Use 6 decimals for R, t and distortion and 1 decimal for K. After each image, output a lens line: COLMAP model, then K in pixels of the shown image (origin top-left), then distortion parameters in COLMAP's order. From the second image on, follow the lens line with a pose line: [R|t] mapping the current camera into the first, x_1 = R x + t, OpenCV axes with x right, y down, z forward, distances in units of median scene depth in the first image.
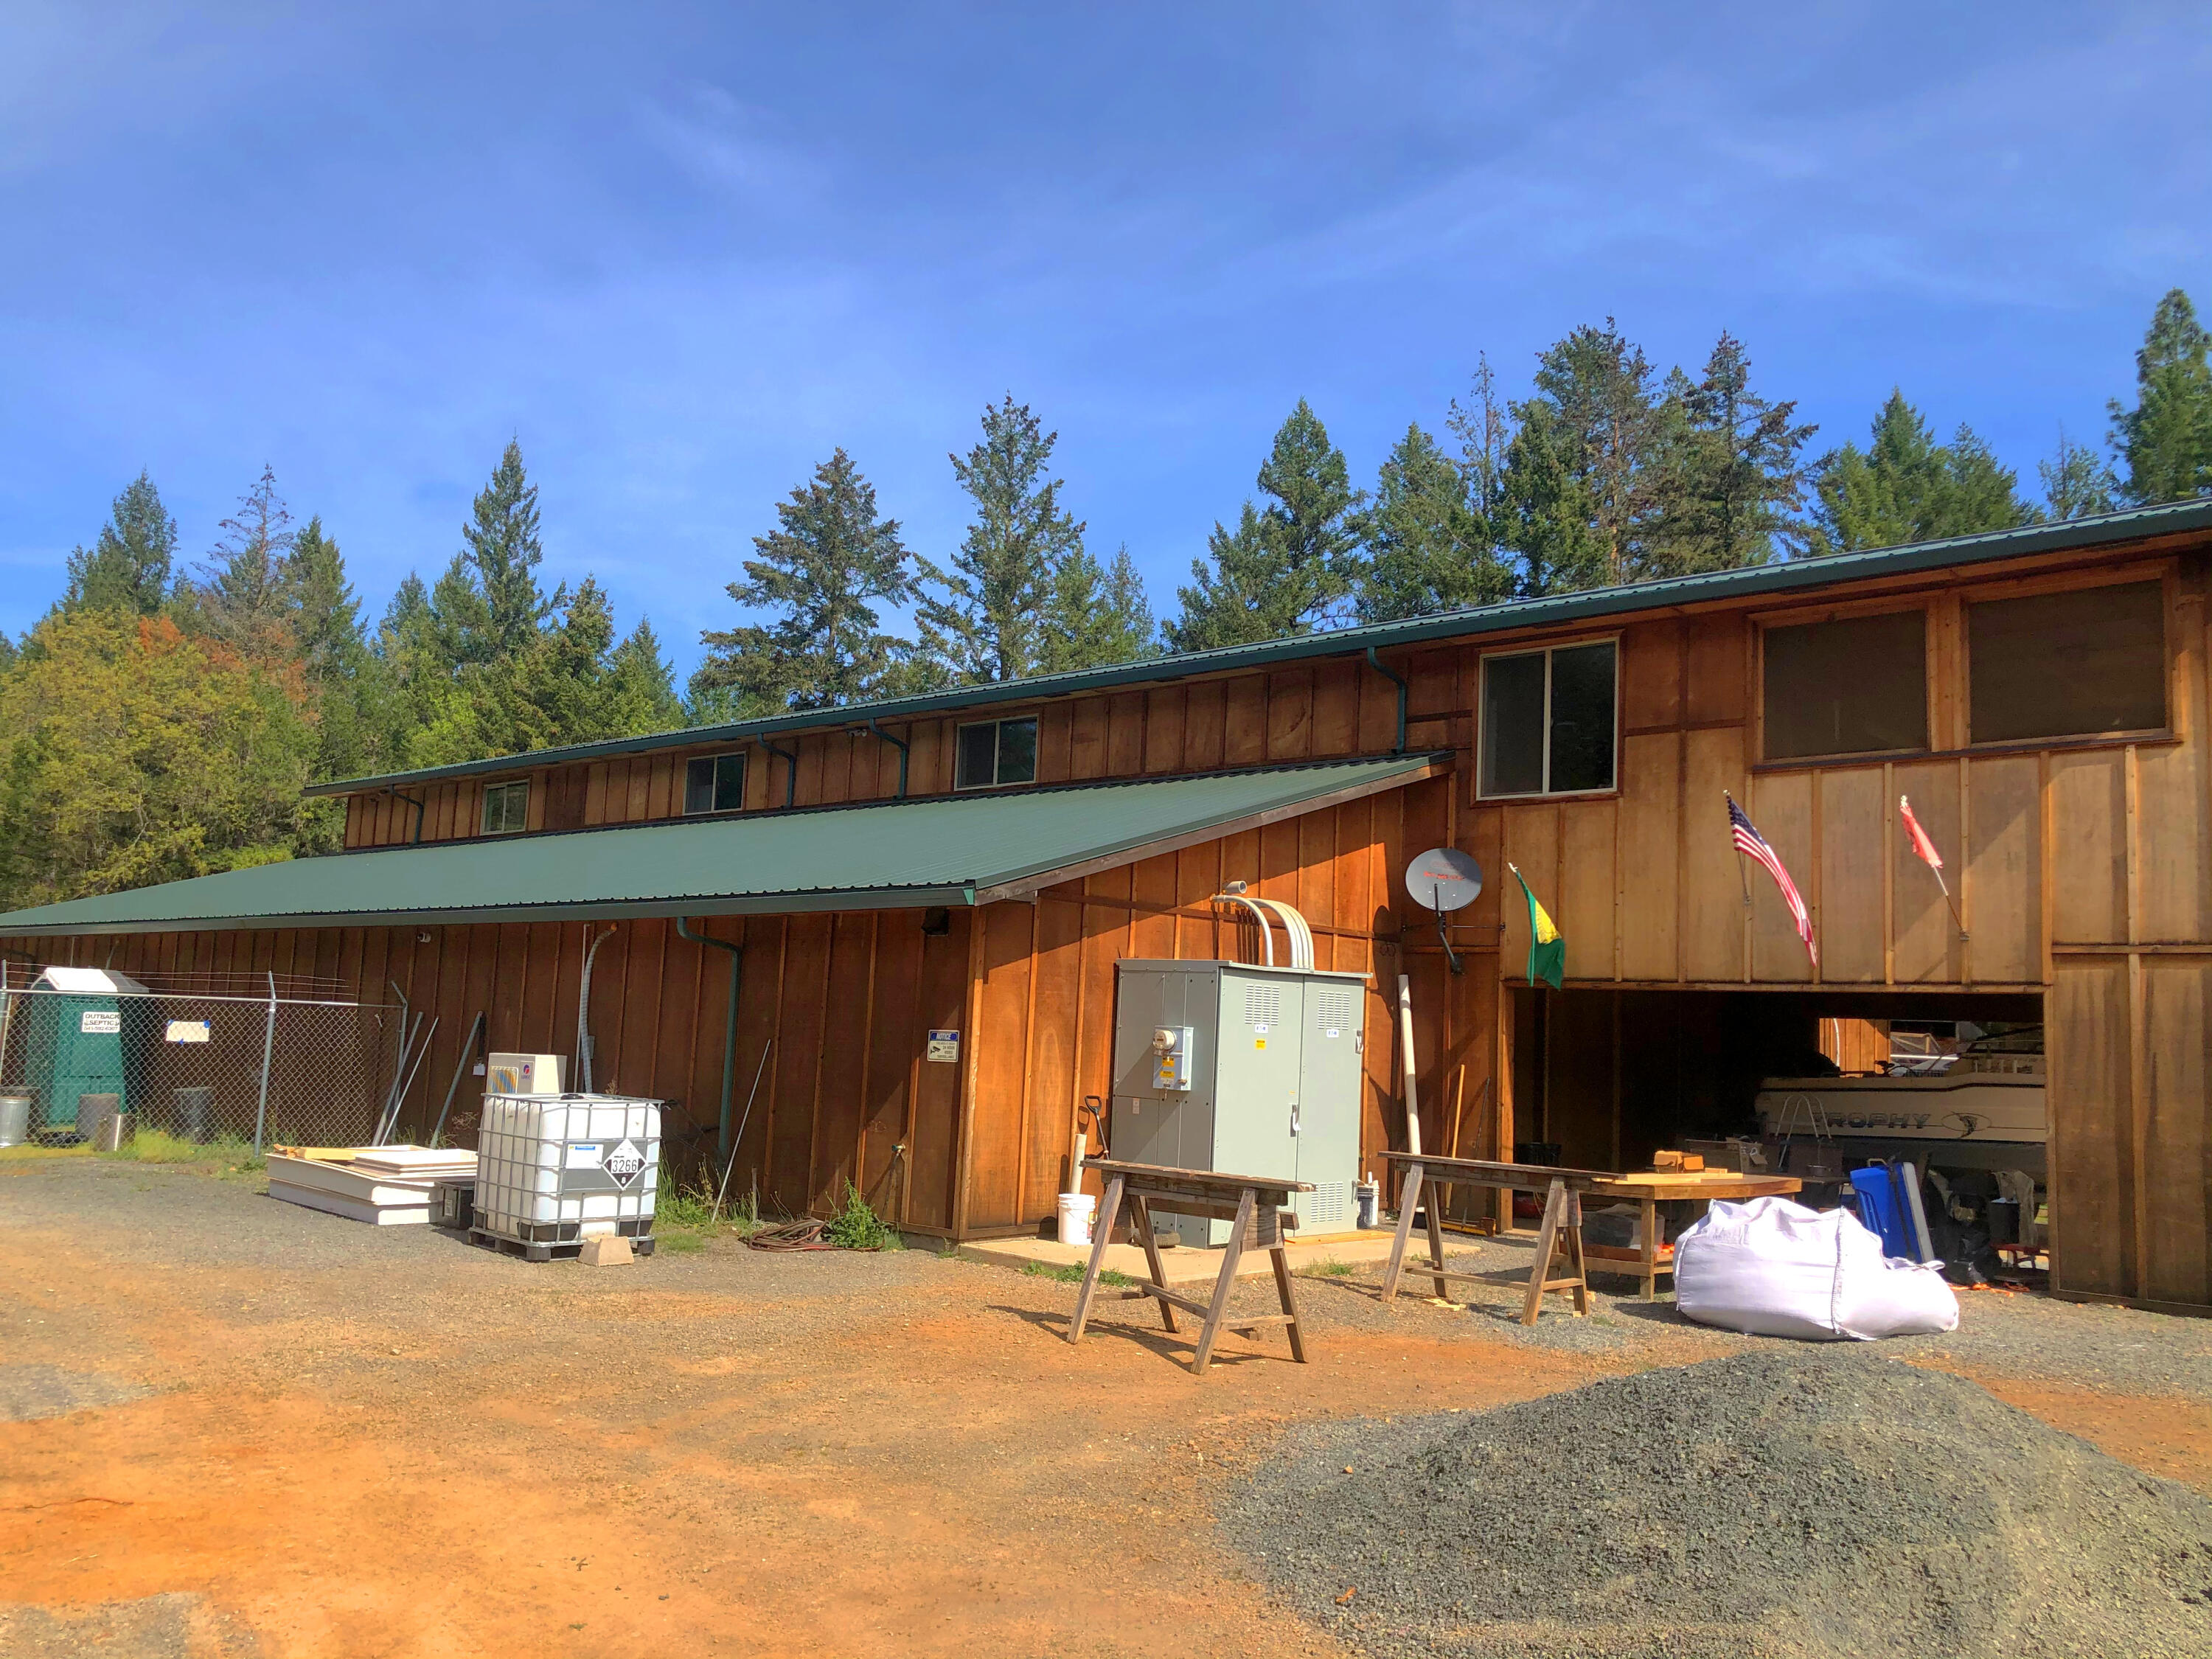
lens RADIAL K [[1844.2, 0, 1106.0], [0, 1844.2, 829.5], [0, 0, 1]] dist [0.074081, -0.142321]
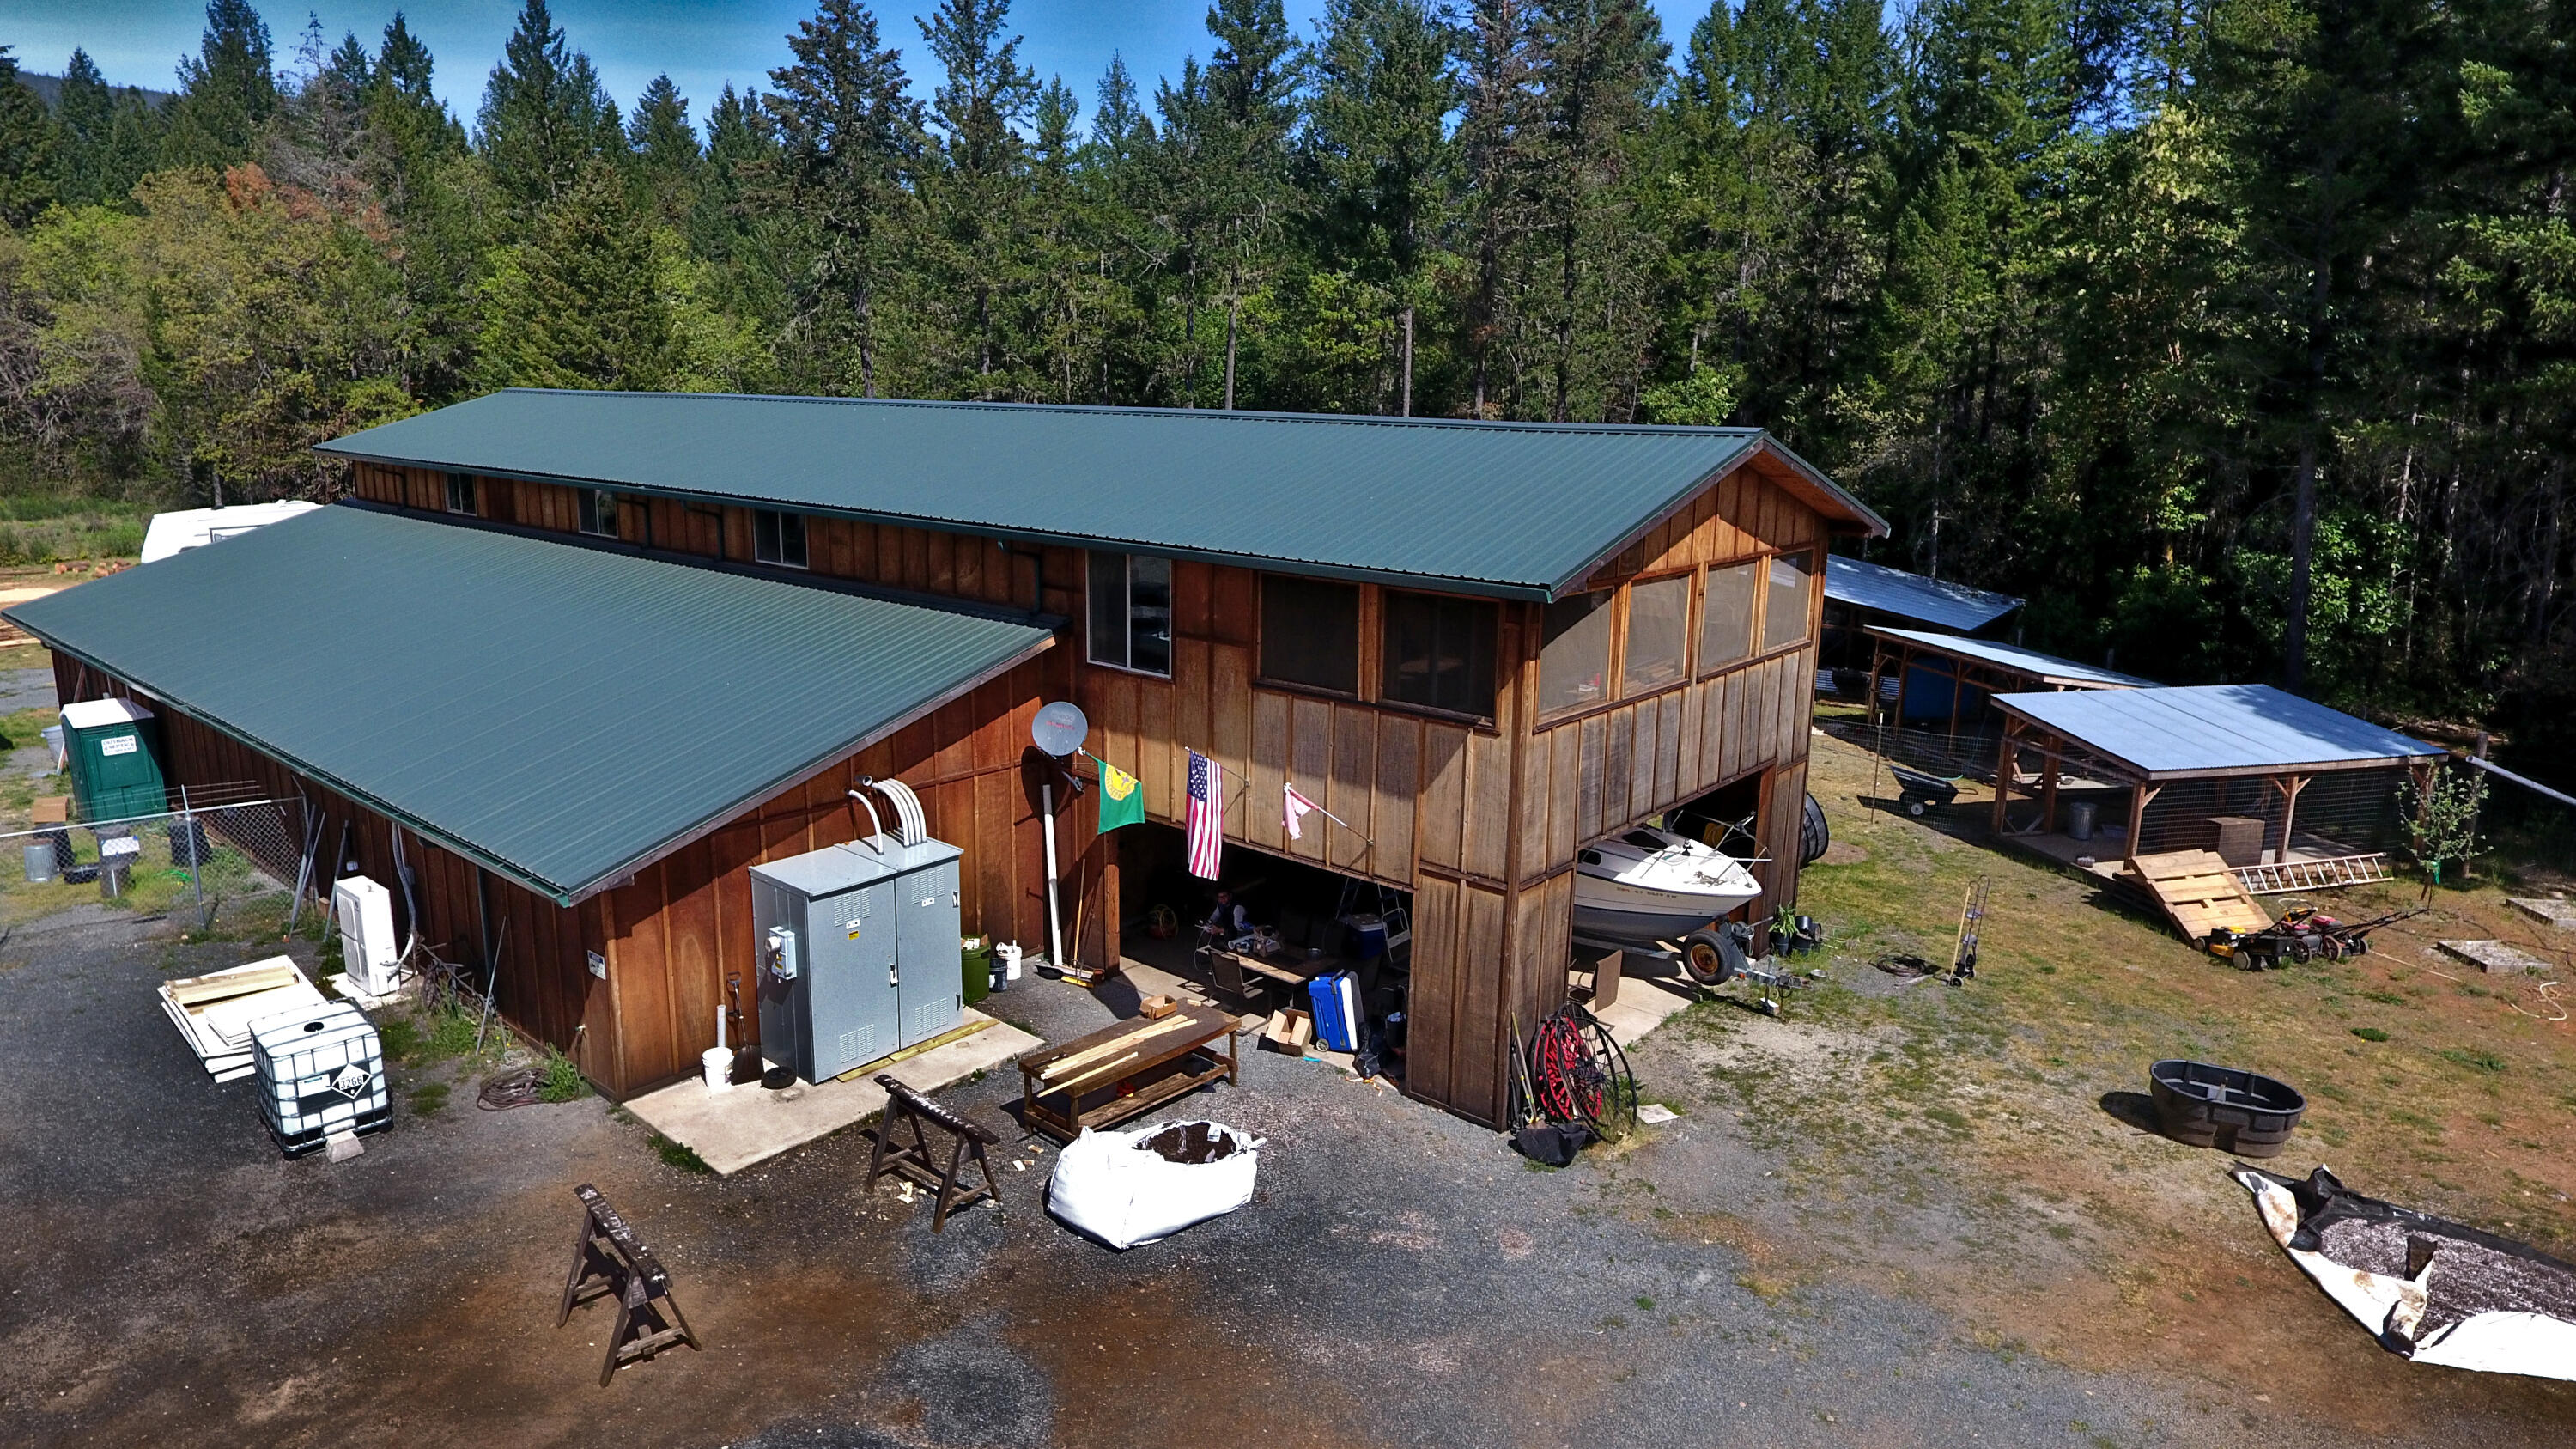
lens RADIAL K [[1534.2, 0, 1288.0], [0, 1534.2, 724.5], [0, 0, 1]] dist [-0.009060, -0.003332]
pose [[0.998881, -0.033227, 0.033655, 0.309369], [0.020464, 0.945210, 0.325822, -0.323933], [-0.042637, -0.324769, 0.944832, -0.014065]]
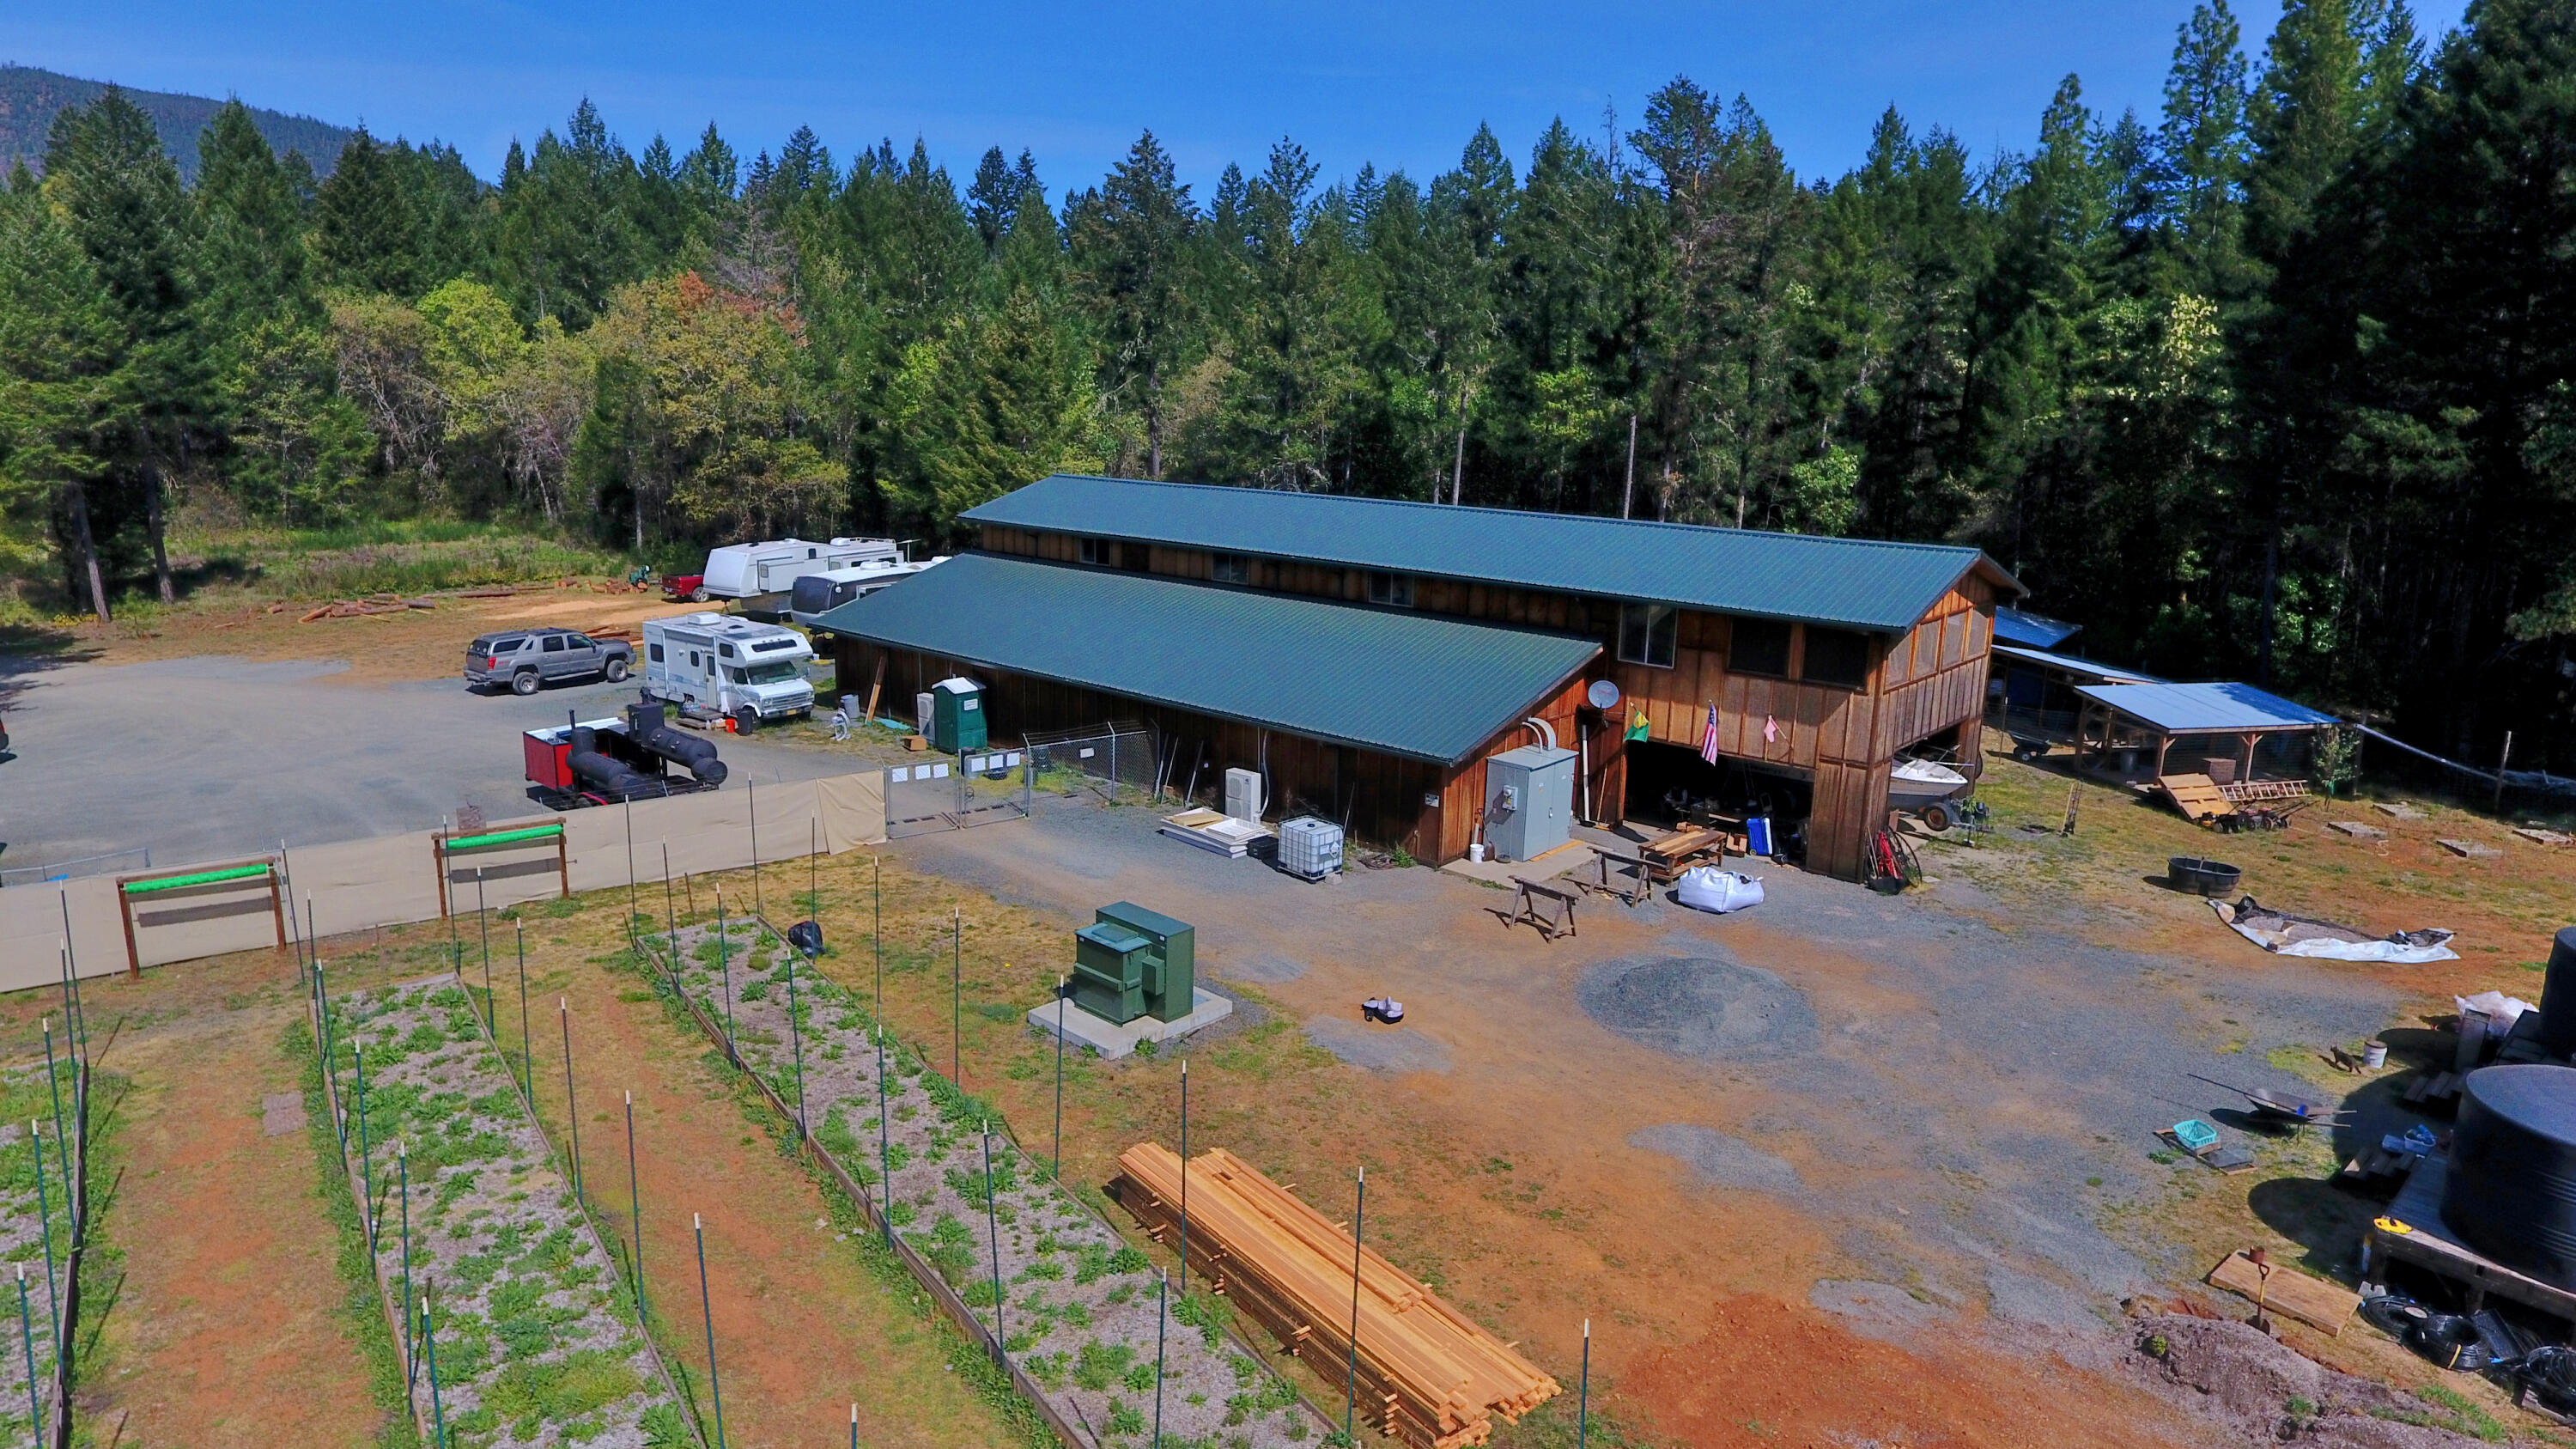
lens RADIAL K [[1517.9, 0, 1288.0], [0, 1517.9, 724.5], [0, 0, 1]] dist [-0.014893, -0.000951]
pose [[0.999582, -0.022495, 0.018146, -0.283230], [0.015478, 0.946886, 0.321197, -0.604194], [-0.024408, -0.320782, 0.946839, -0.947492]]
